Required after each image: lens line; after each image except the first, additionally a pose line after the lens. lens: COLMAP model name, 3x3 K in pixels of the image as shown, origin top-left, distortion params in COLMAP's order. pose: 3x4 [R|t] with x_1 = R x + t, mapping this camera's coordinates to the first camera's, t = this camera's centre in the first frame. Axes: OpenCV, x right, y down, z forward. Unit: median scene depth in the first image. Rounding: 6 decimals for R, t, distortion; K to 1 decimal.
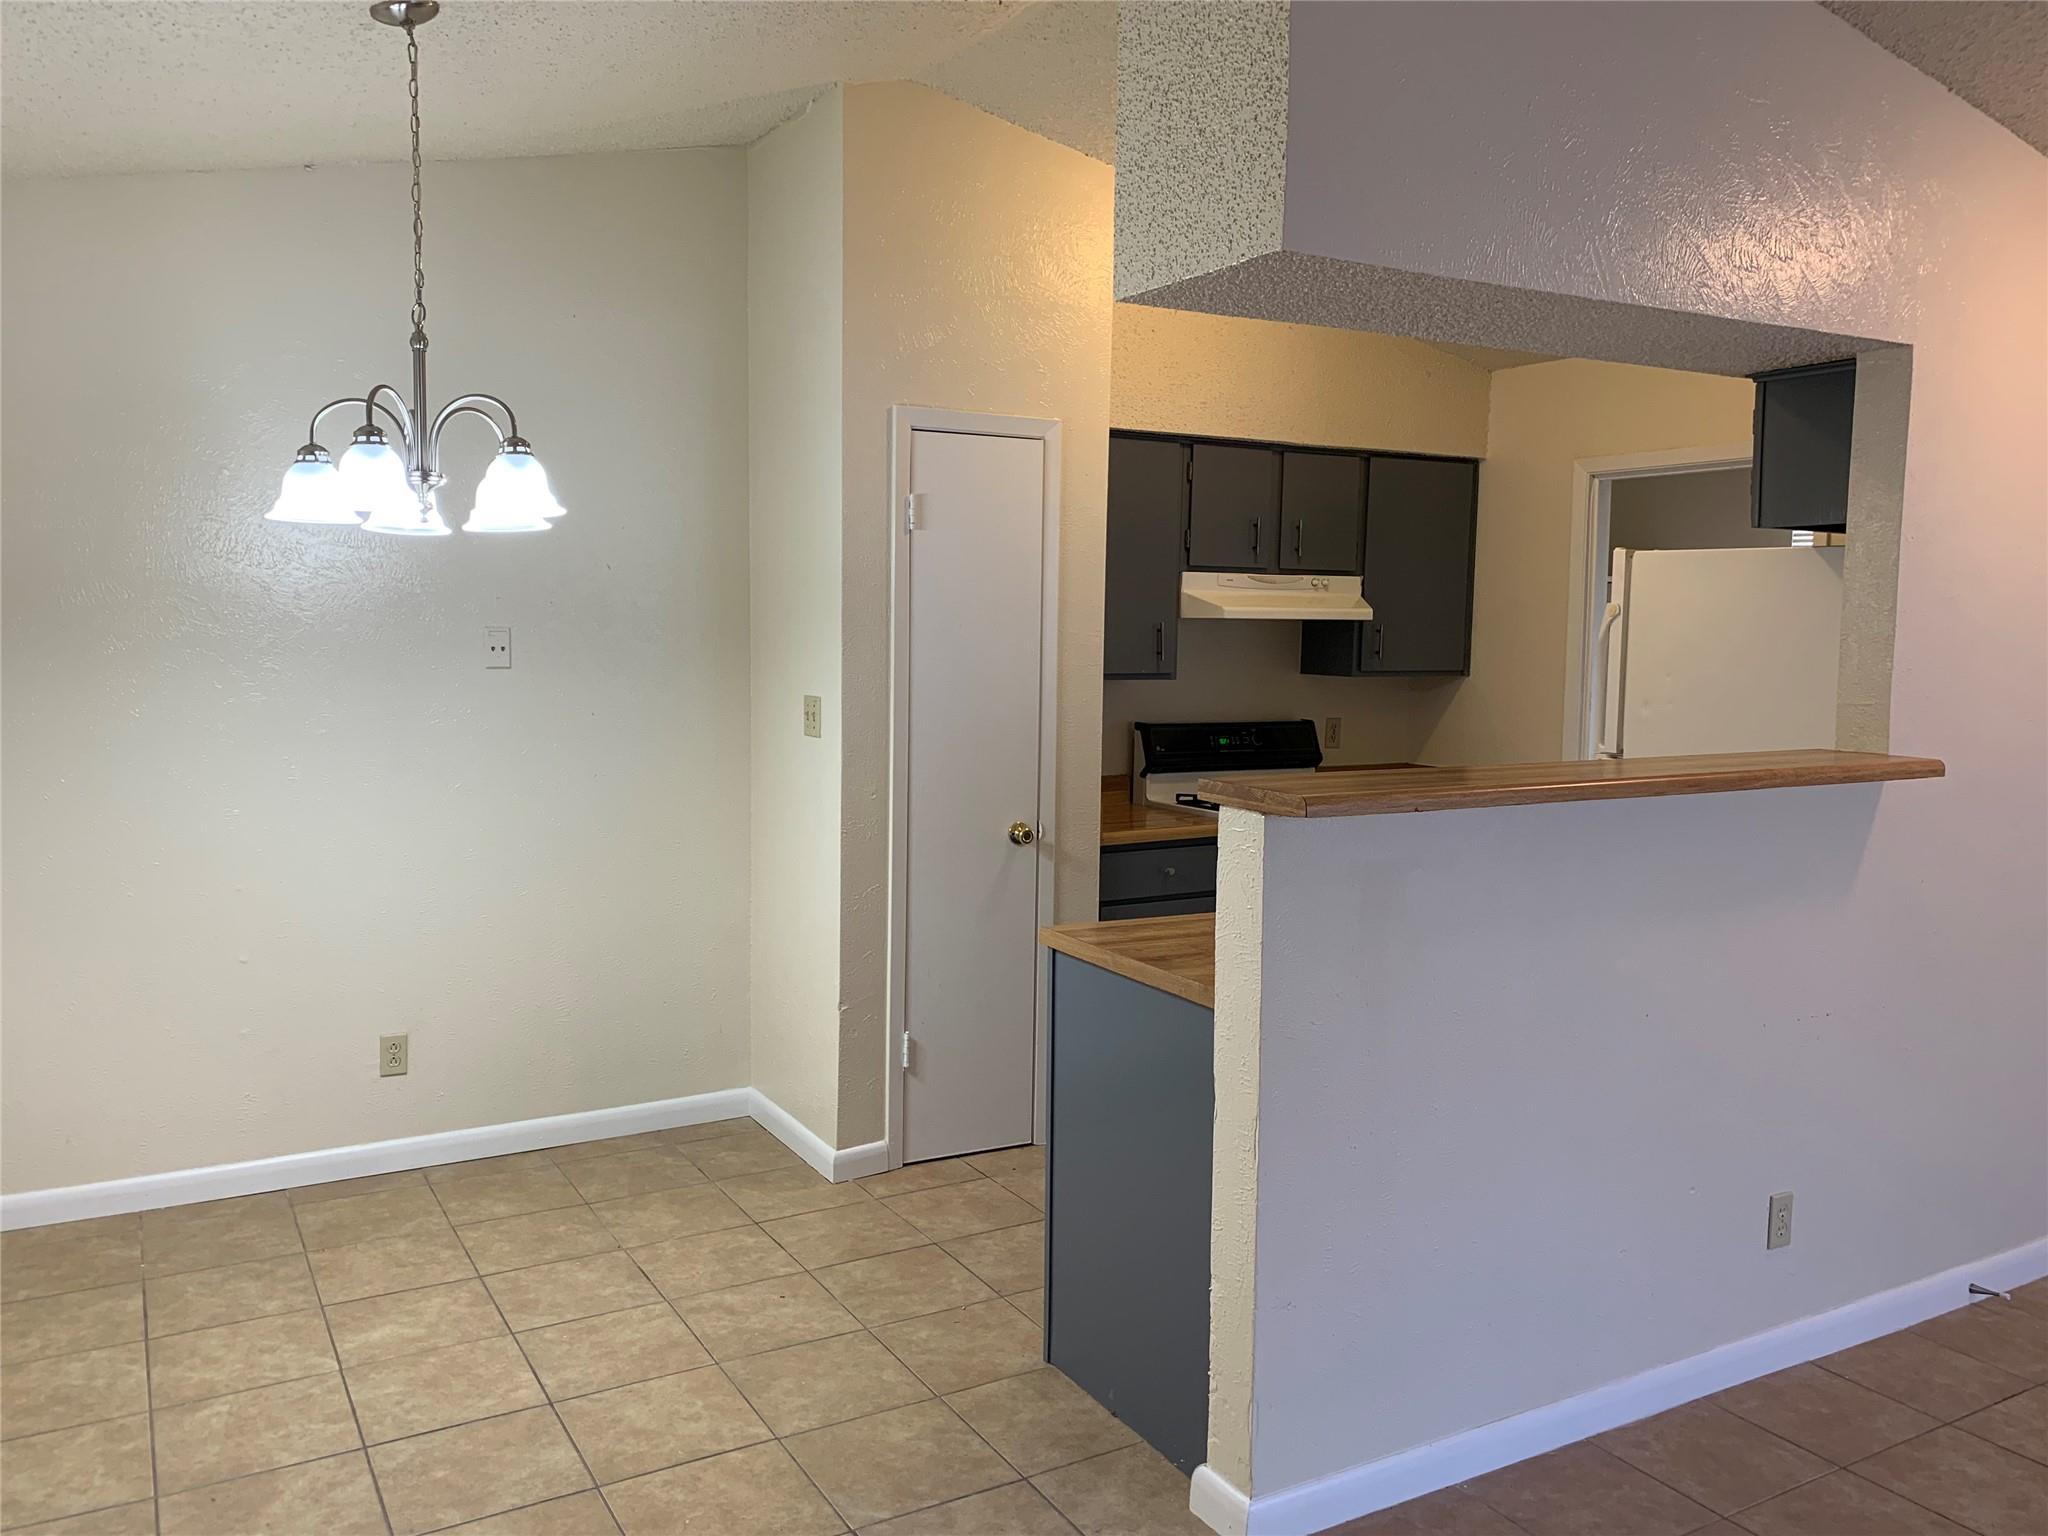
lens RADIAL K [[1577.1, 0, 1008.4], [0, 1577.1, 739.1], [0, 0, 1]] dist [0.041450, -0.041204]
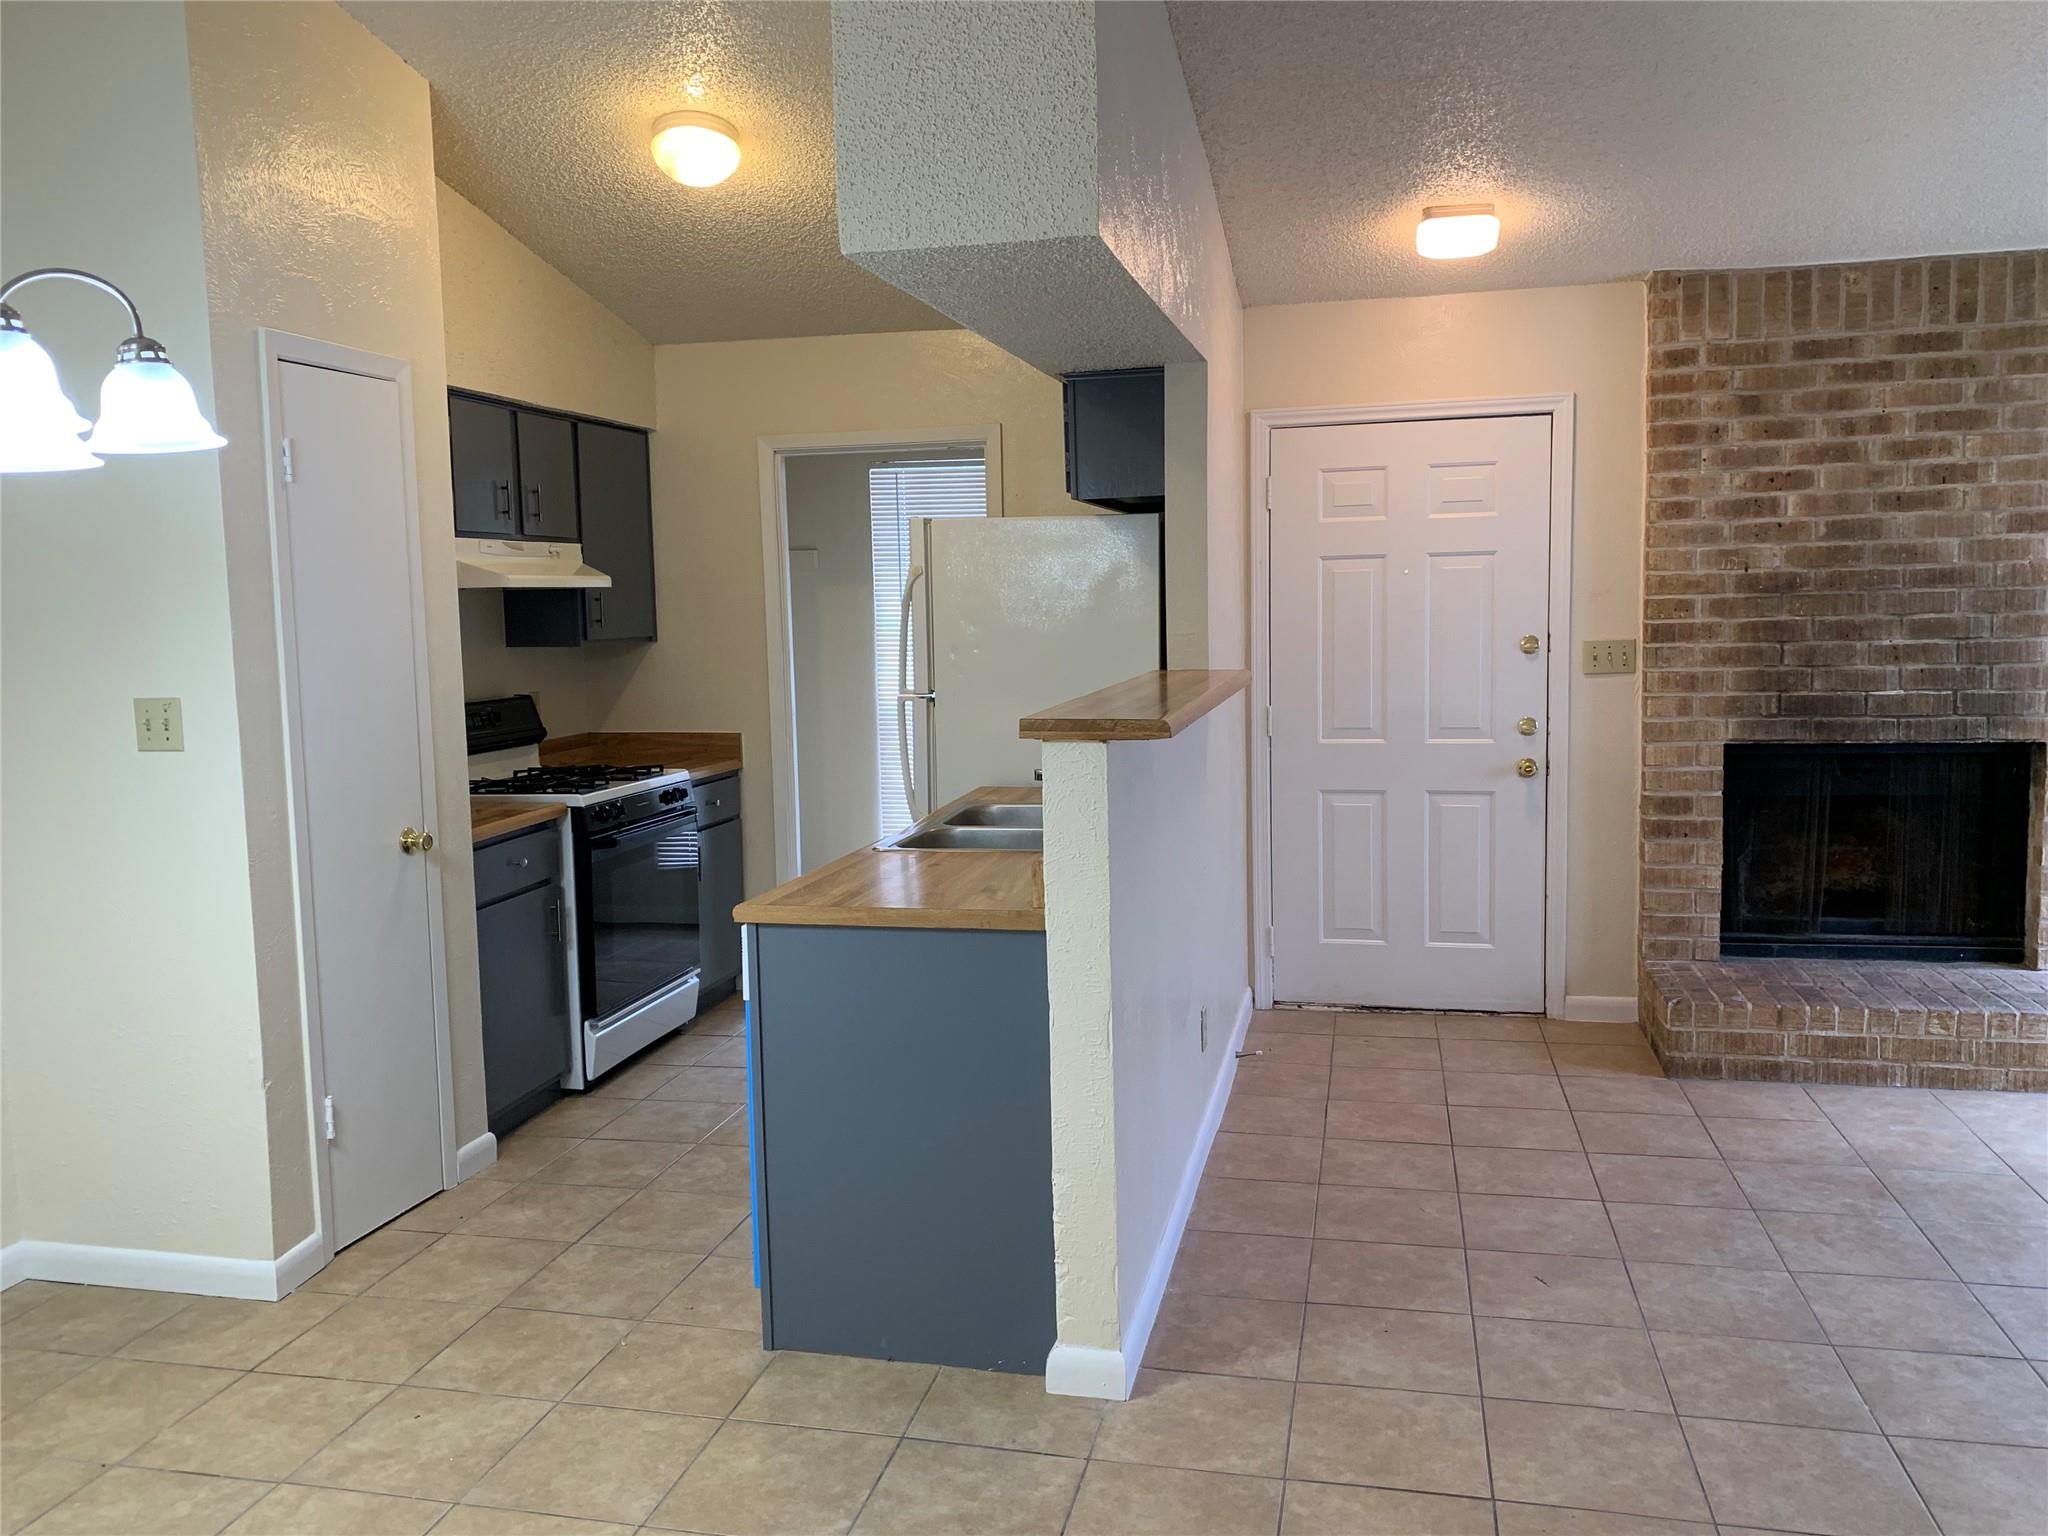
lens RADIAL K [[1577.1, 0, 1025.8], [0, 1577.1, 751.7], [0, 0, 1]] dist [0.041450, -0.041204]
pose [[0.678060, -0.102334, 0.727848, -0.412313], [0.086885, 0.994477, 0.058880, -0.010539], [-0.729853, 0.023315, 0.683206, 0.166323]]
